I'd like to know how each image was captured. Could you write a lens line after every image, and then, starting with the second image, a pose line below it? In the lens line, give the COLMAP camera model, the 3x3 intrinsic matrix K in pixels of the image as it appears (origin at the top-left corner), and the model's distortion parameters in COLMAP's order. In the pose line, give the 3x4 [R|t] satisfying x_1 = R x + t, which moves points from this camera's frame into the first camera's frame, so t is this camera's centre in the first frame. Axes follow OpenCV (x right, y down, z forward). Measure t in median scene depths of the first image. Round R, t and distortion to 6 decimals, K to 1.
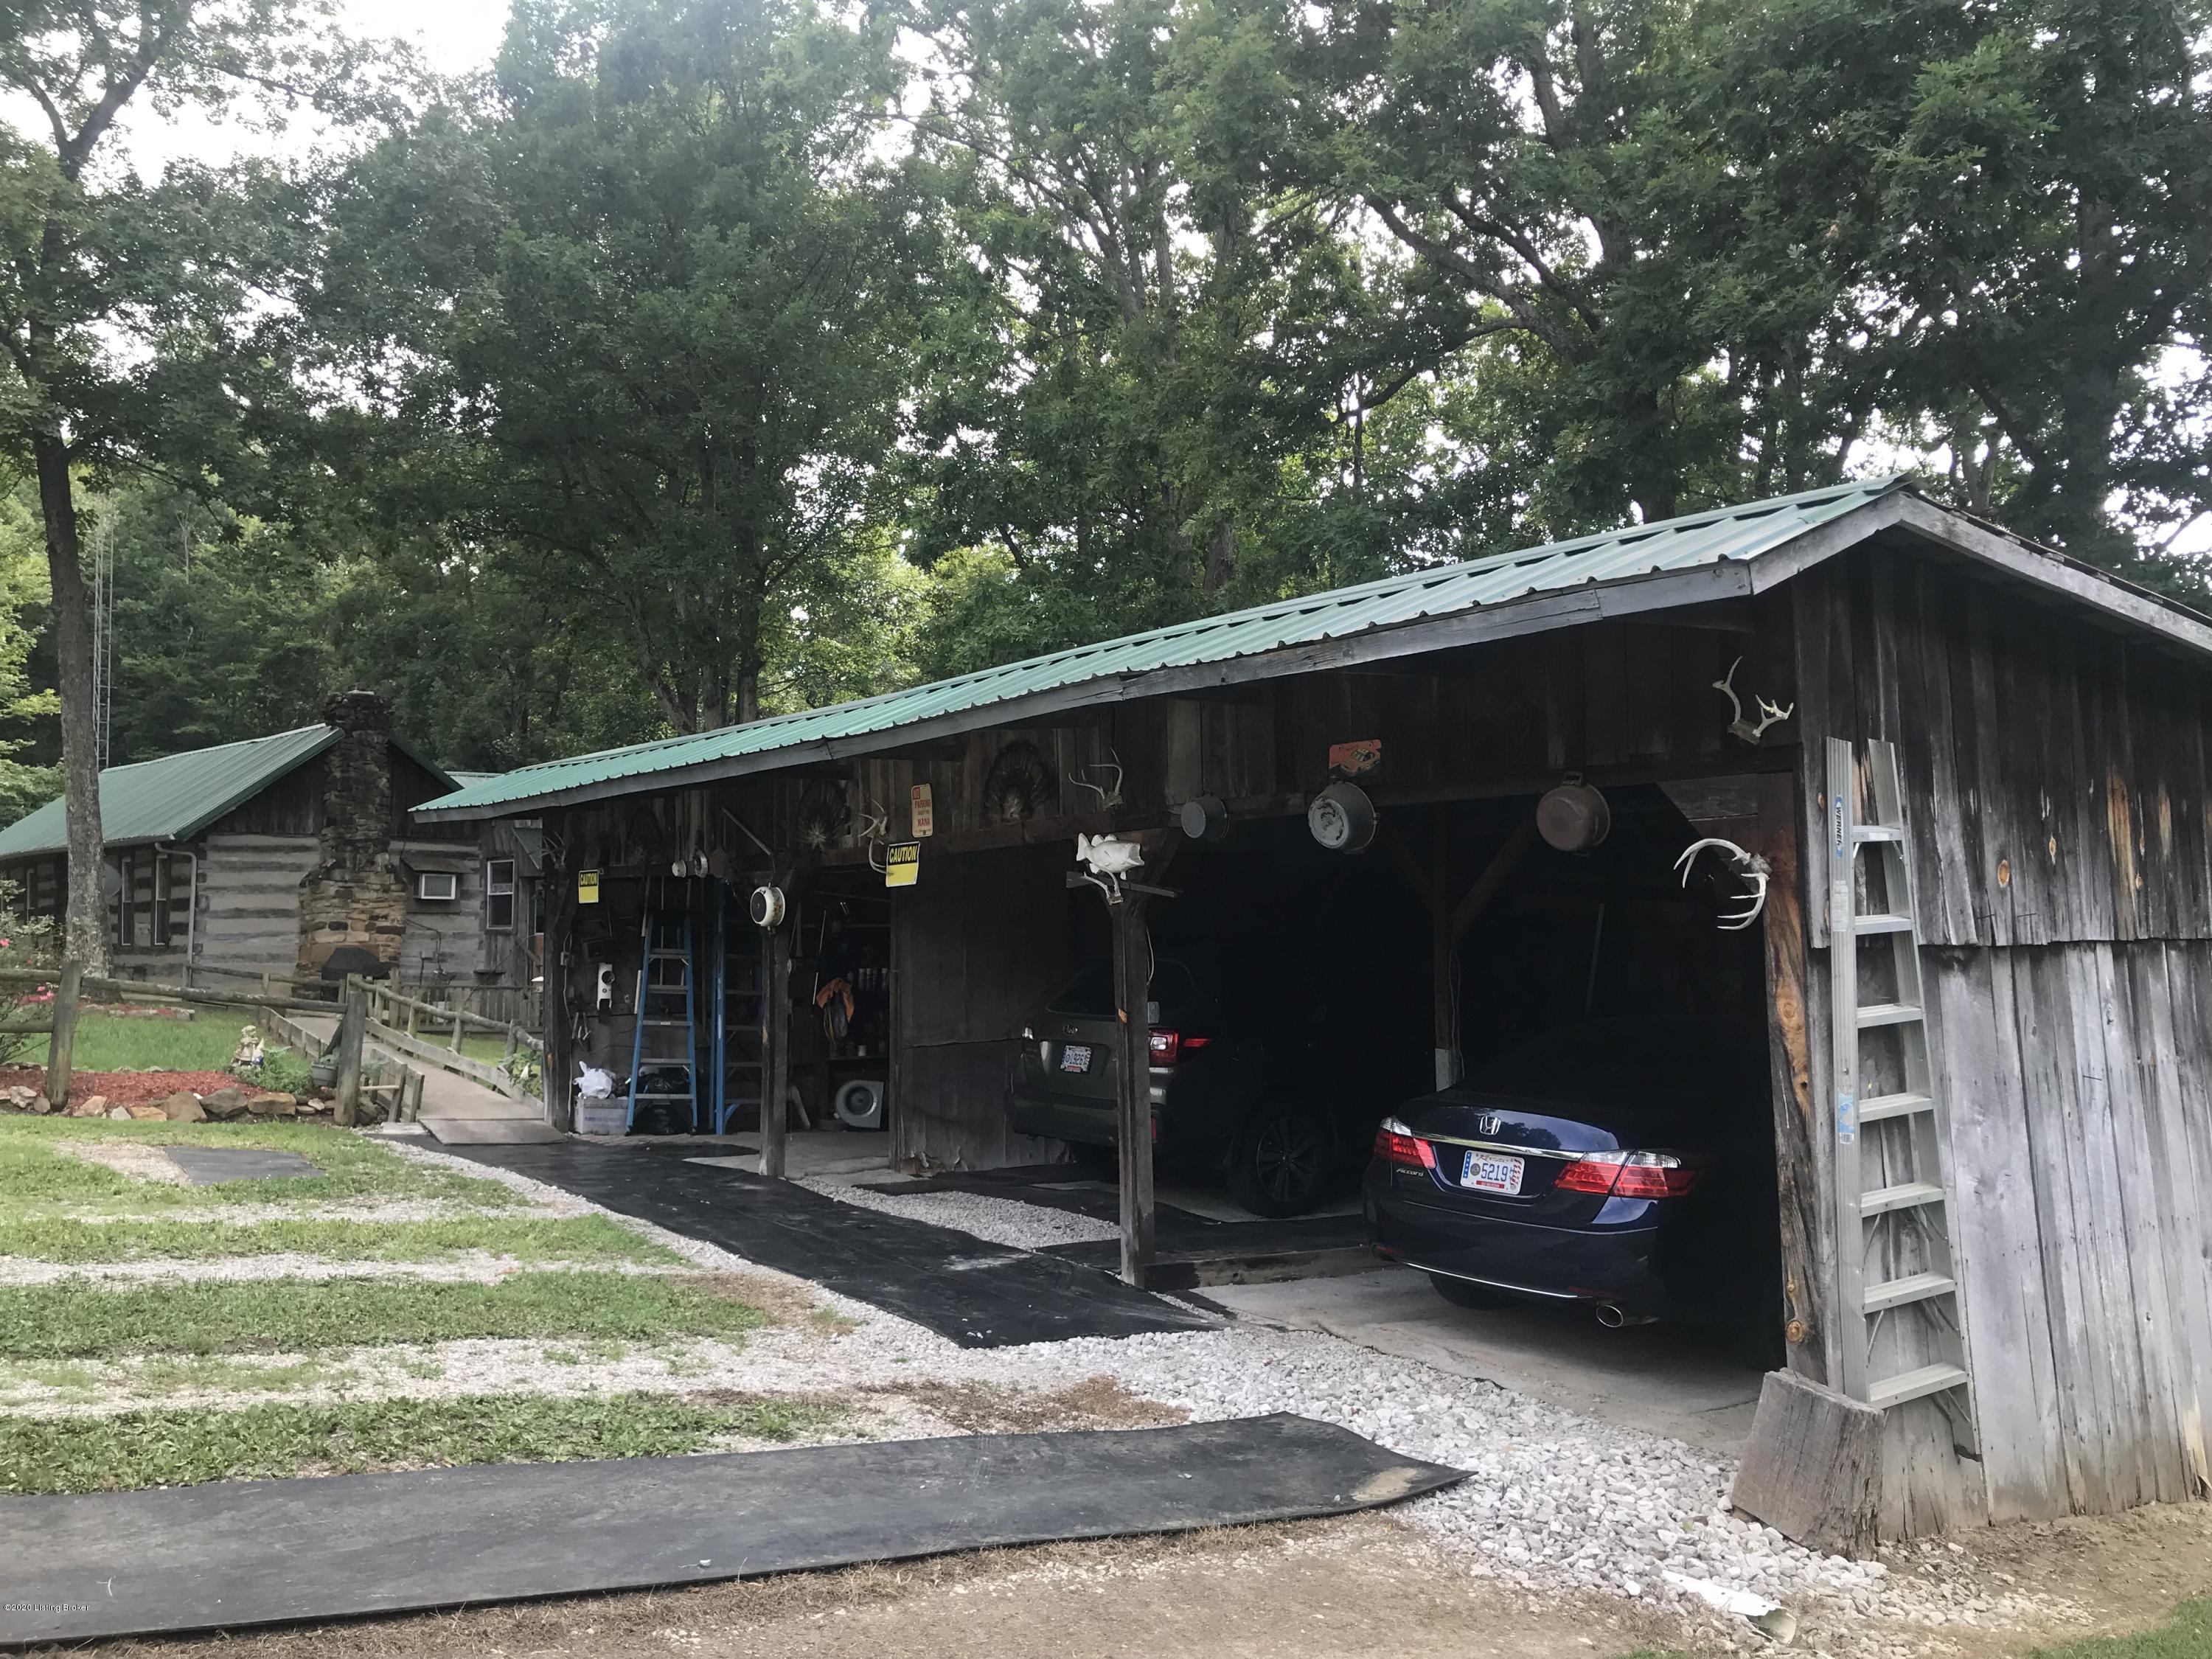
lens RADIAL K [[1799.0, 0, 1098.9], [0, 1799.0, 821.9], [0, 0, 1]] dist [-0.010125, 0.004418]
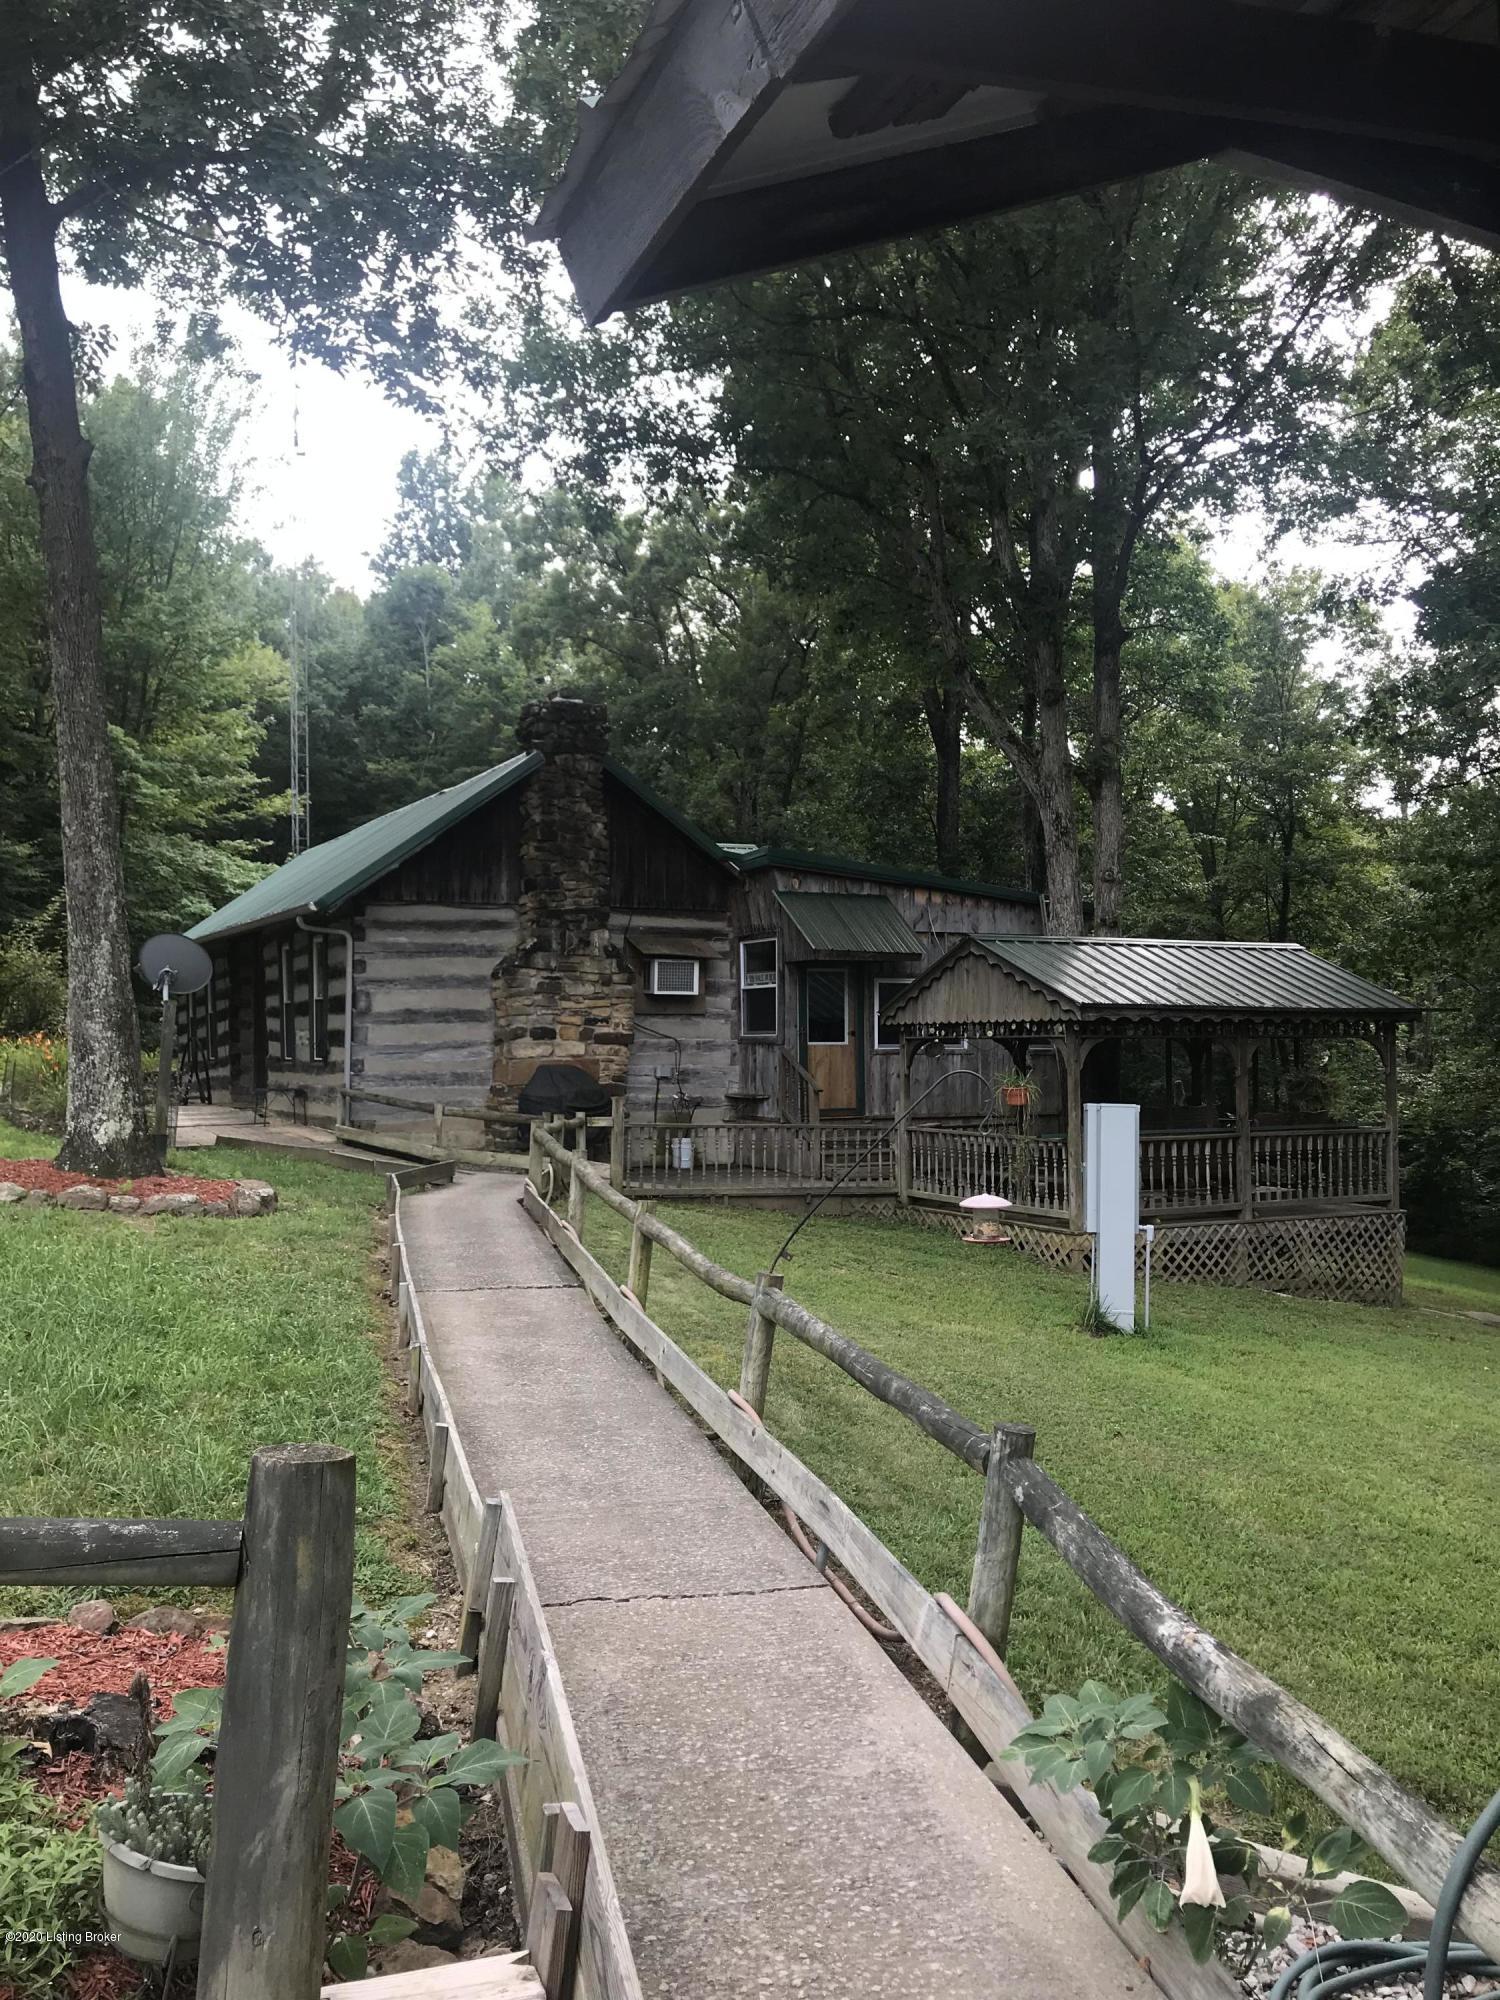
lens RADIAL K [[1626.5, 0, 751.2], [0, 1626.5, 1003.1], [0, 0, 1]] dist [-0.010125, 0.004418]
pose [[0.954908, -0.008557, -0.296778, -0.155673], [0.021264, 0.998989, 0.039614, 0.022370], [0.296139, -0.044138, 0.954124, 0.413908]]
